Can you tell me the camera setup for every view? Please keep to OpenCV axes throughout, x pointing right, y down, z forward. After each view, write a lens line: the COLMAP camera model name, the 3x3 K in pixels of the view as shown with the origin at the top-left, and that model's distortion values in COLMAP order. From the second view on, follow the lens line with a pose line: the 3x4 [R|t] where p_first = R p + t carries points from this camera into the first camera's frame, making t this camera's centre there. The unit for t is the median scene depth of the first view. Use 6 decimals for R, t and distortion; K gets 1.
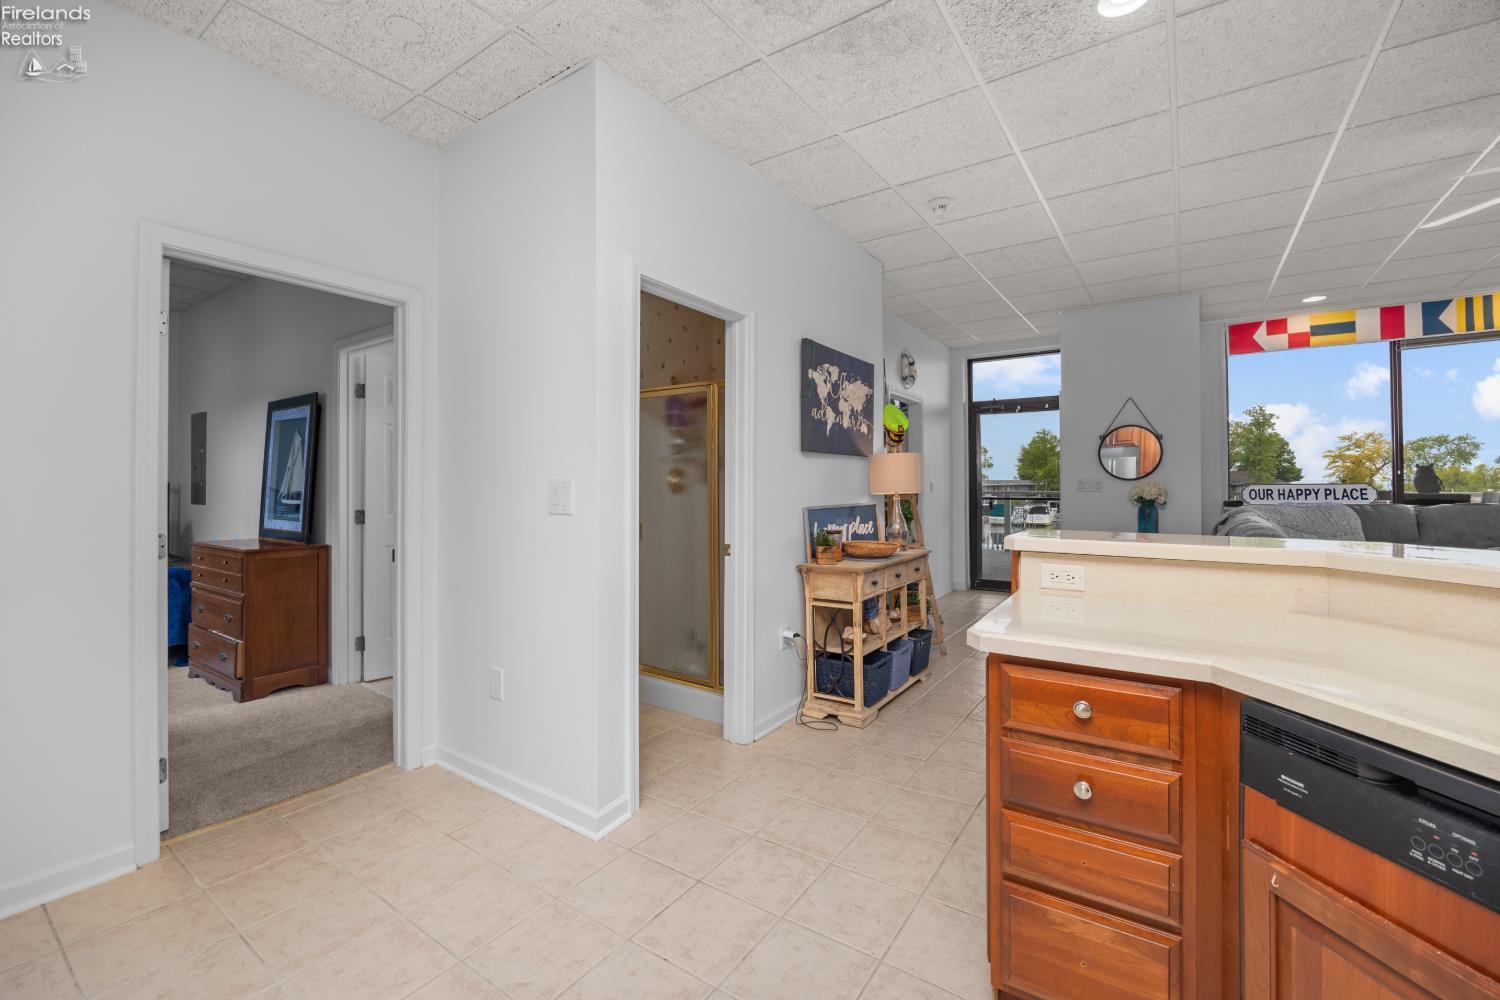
lens RADIAL K [[627.9, 0, 755.7], [0, 627.9, 477.1], [0, 0, 1]] dist [-0.002436, -0.000268]
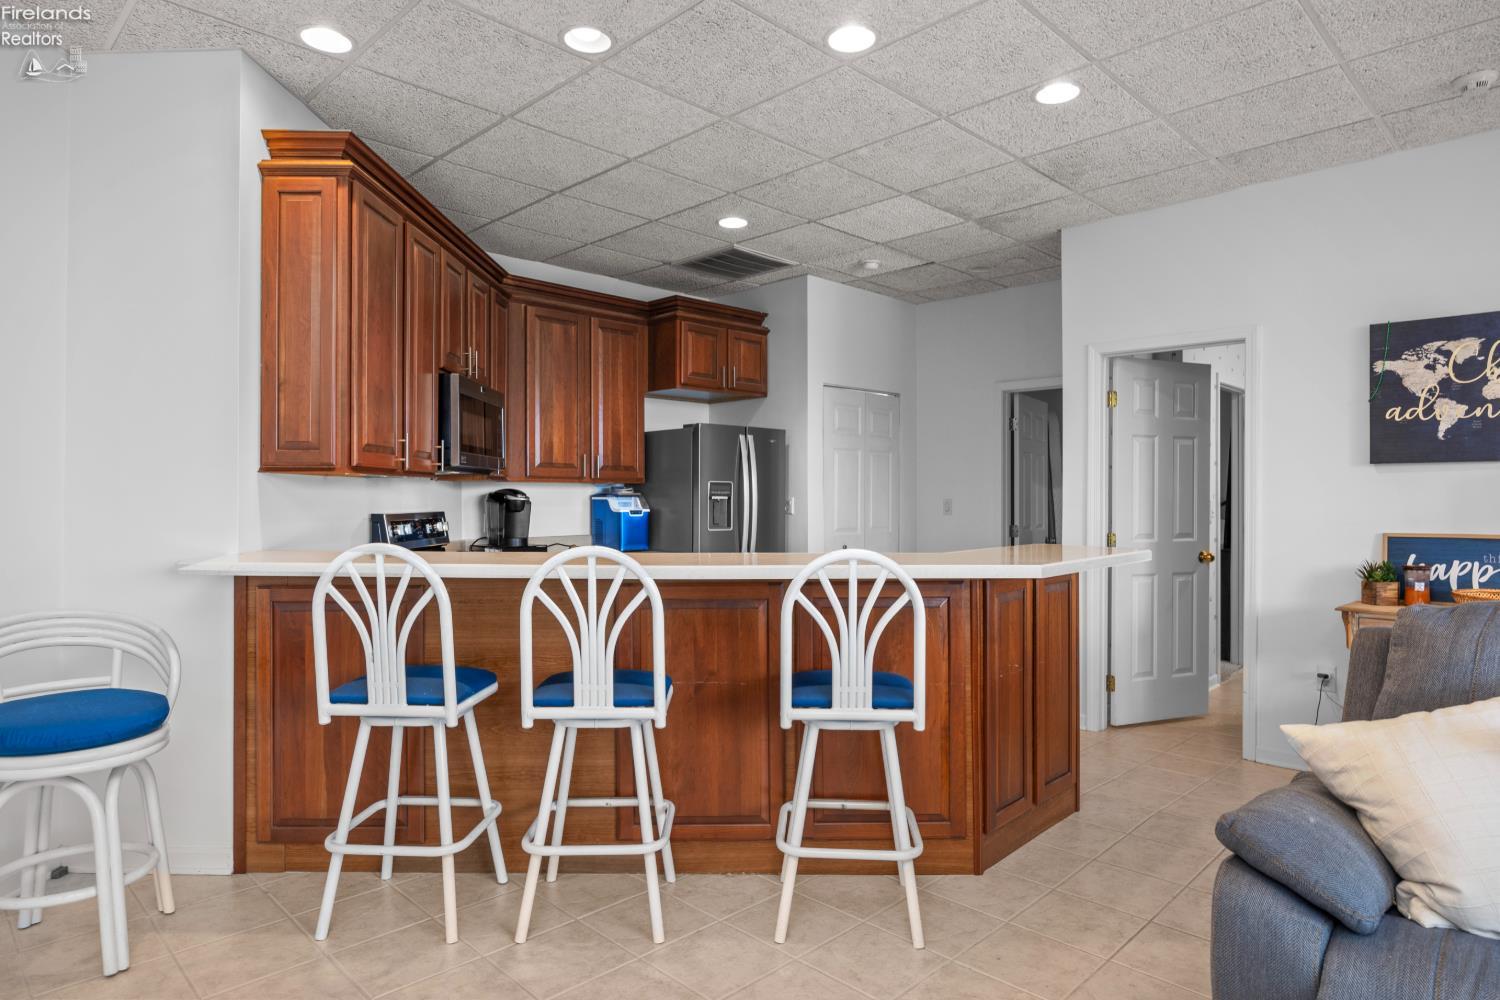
lens RADIAL K [[878.4, 0, 750.0], [0, 878.4, 500.0], [0, 0, 1]] dist [-0.001755, -0.000484]
pose [[-0.175785, 0.008348, -0.984393, 1.262240], [0.011658, 0.999912, 0.006398, -0.011242], [0.984360, -0.010351, -0.175867, 0.389357]]
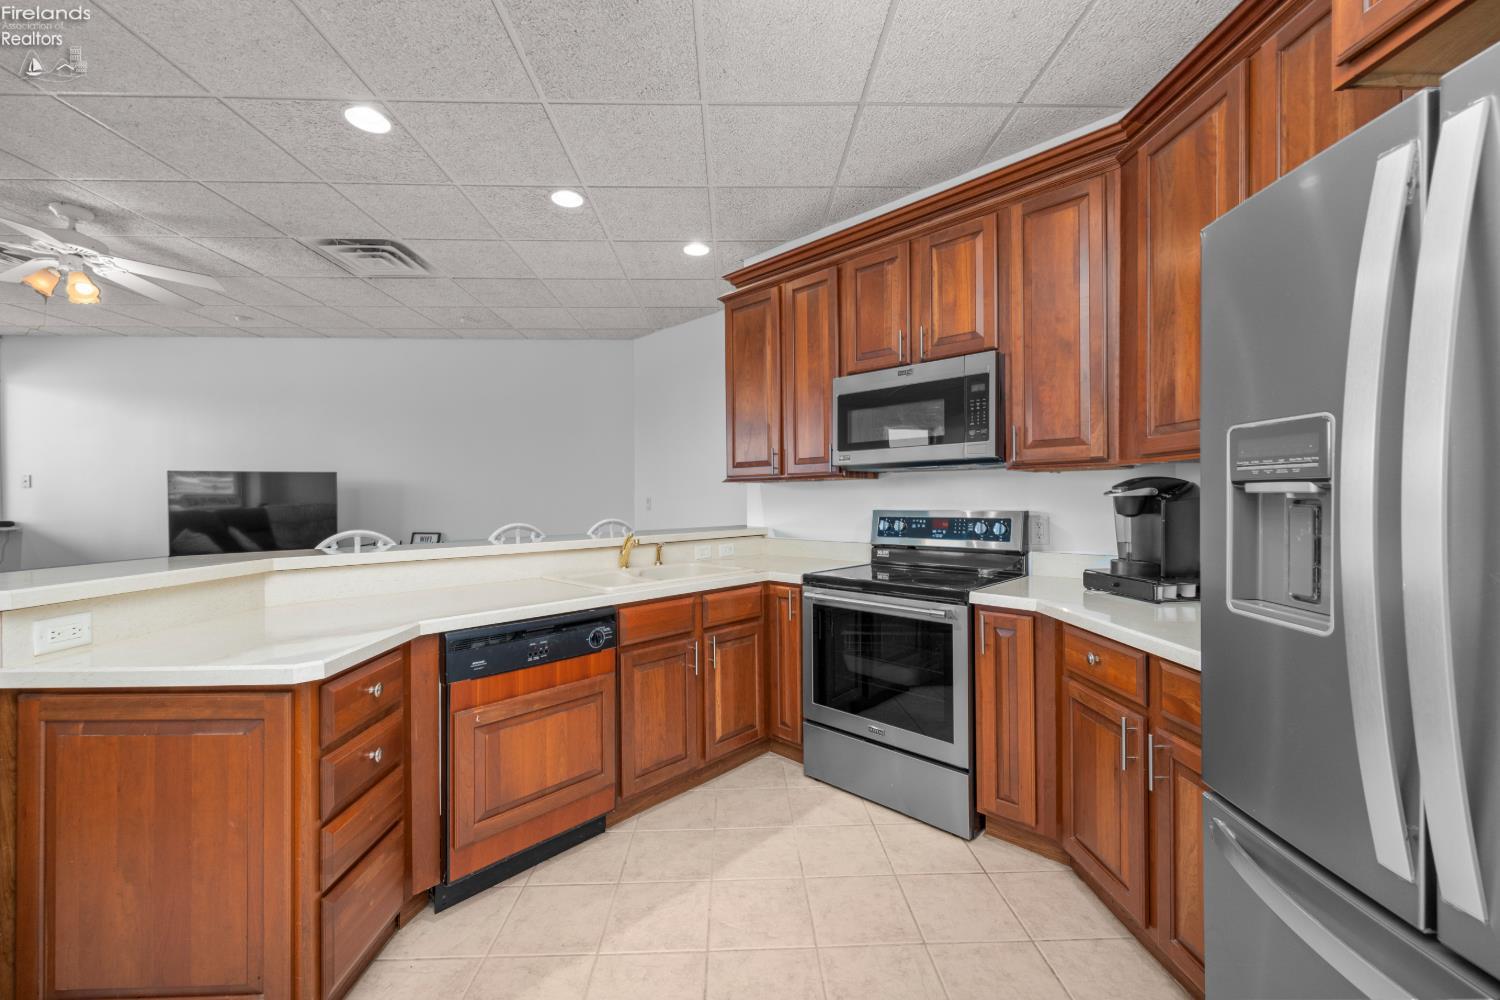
lens RADIAL K [[600.4, 0, 750.0], [0, 600.4, 500.0], [0, 0, 1]] dist [0.009823, -0.000262]
pose [[-0.582386, 0.006717, 0.812884, -0.306881], [-0.001623, 0.999954, -0.009425, 0.002033], [-0.812911, -0.006808, -0.582349, 0.385812]]
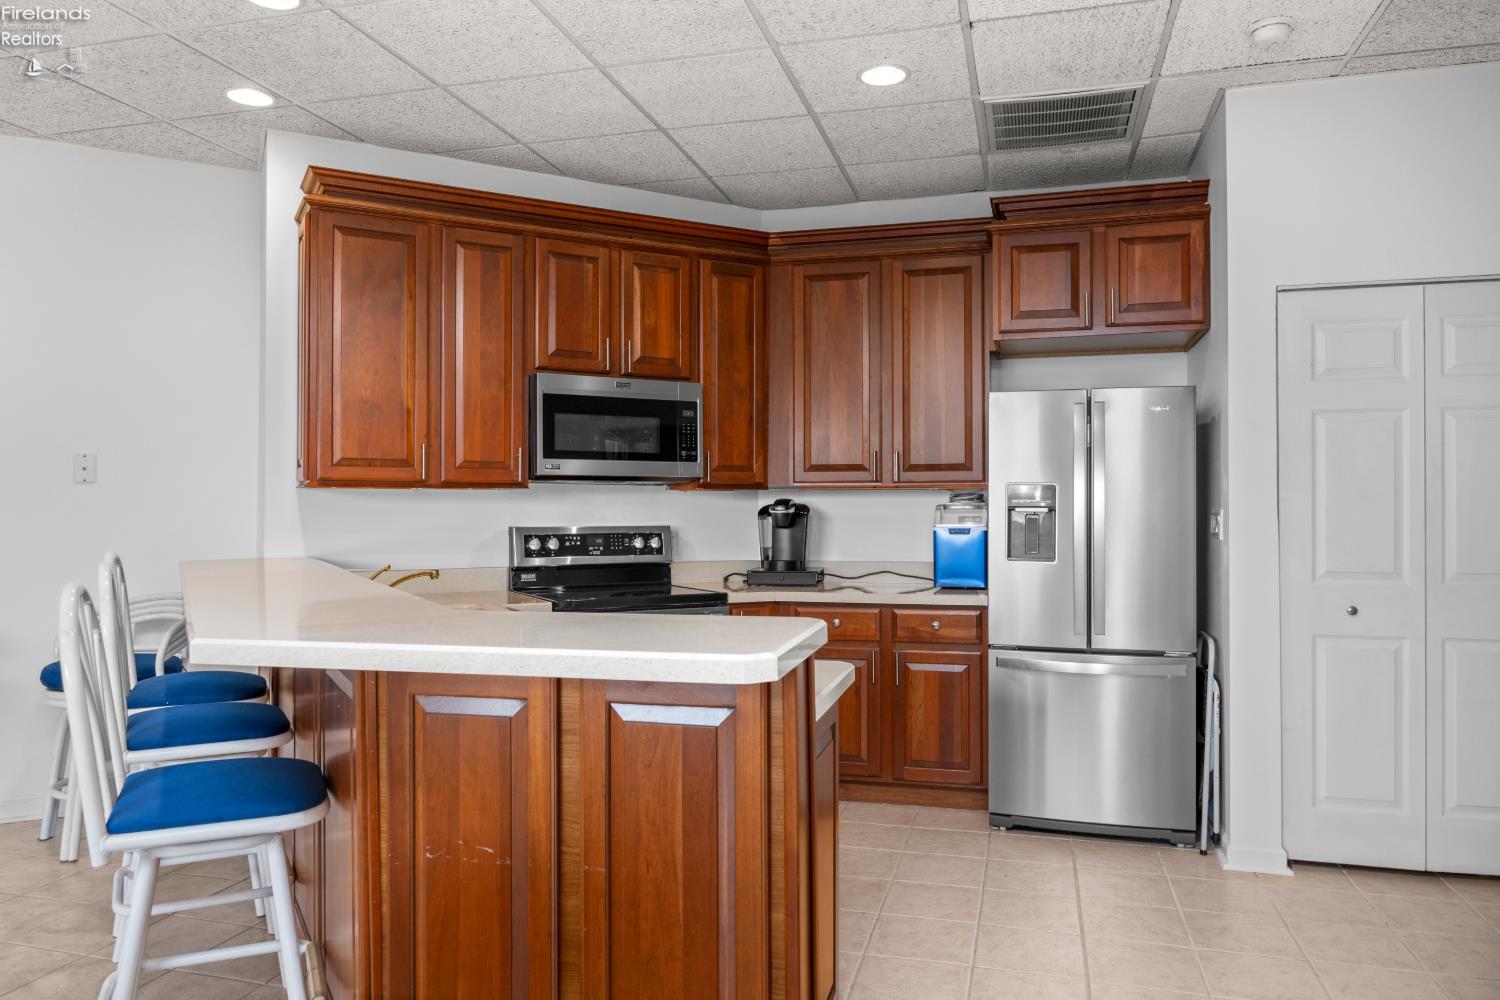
lens RADIAL K [[1048.6, 0, 750.0], [0, 1048.6, 500.0], [0, 0, 1]] dist [0.002473, 0.001436]
pose [[-0.944552, -0.000101, -0.328361, 0.427175], [0.007296, 0.999747, -0.021294, 0.004403], [0.328280, -0.022509, -0.944312, 1.018348]]
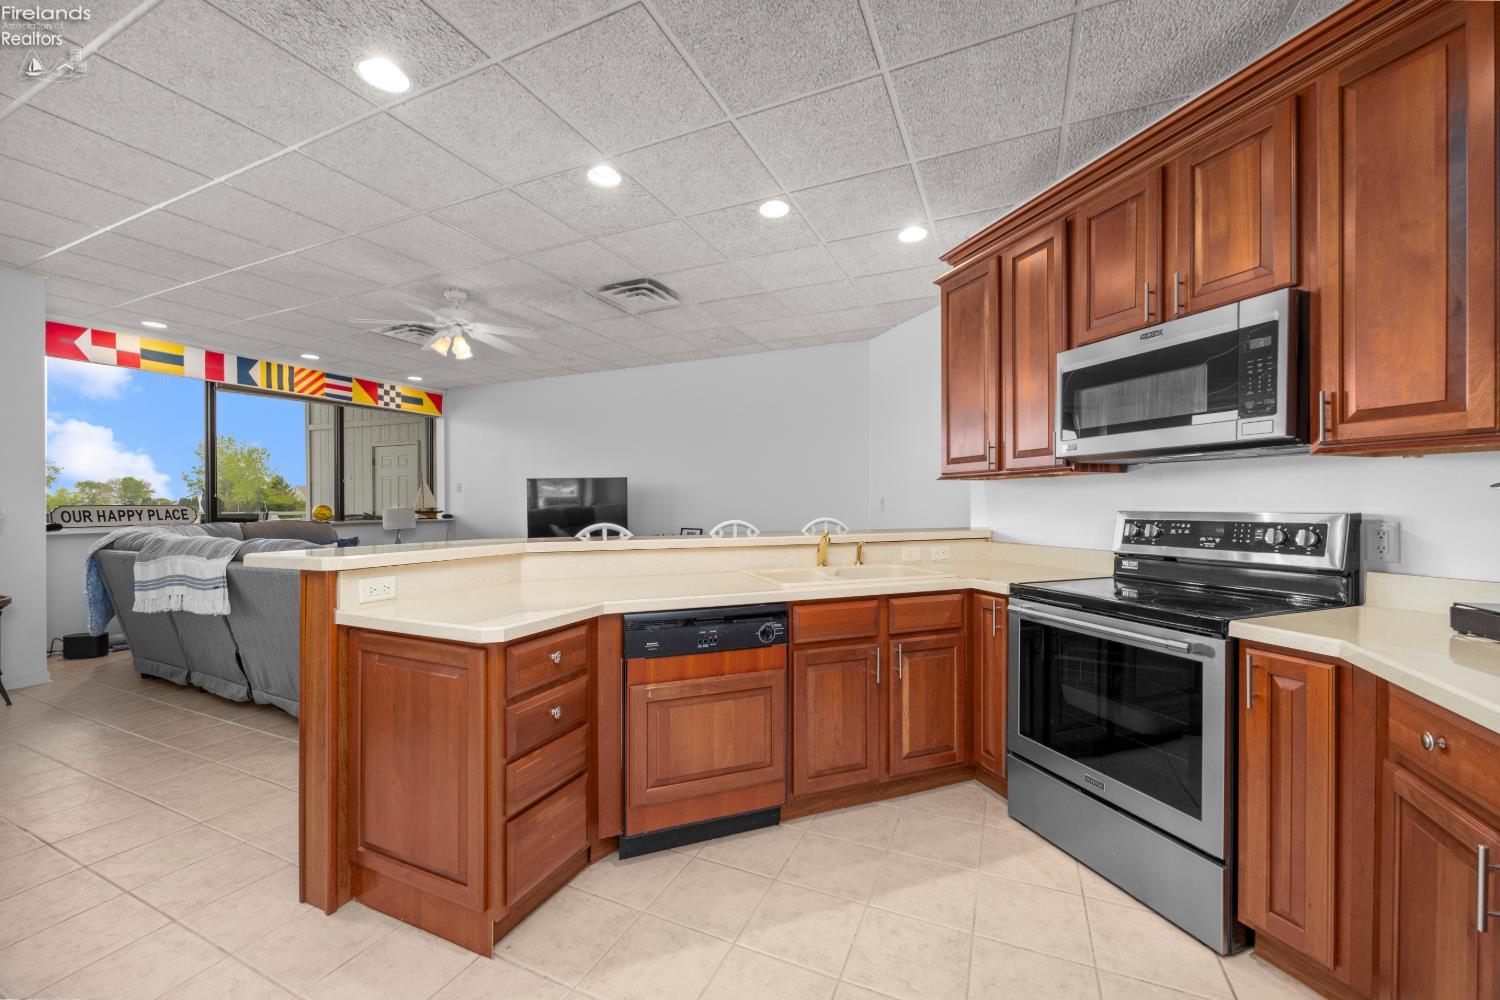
lens RADIAL K [[584.4, 0, 750.8], [0, 584.4, 506.2], [0, 0, 1]] dist [0.000448, -0.000337]
pose [[-0.169537, -0.001099, 0.985523, -0.308949], [-0.008991, 0.999959, -0.000431, 0.006680], [-0.985483, -0.008934, -0.169540, 0.279027]]
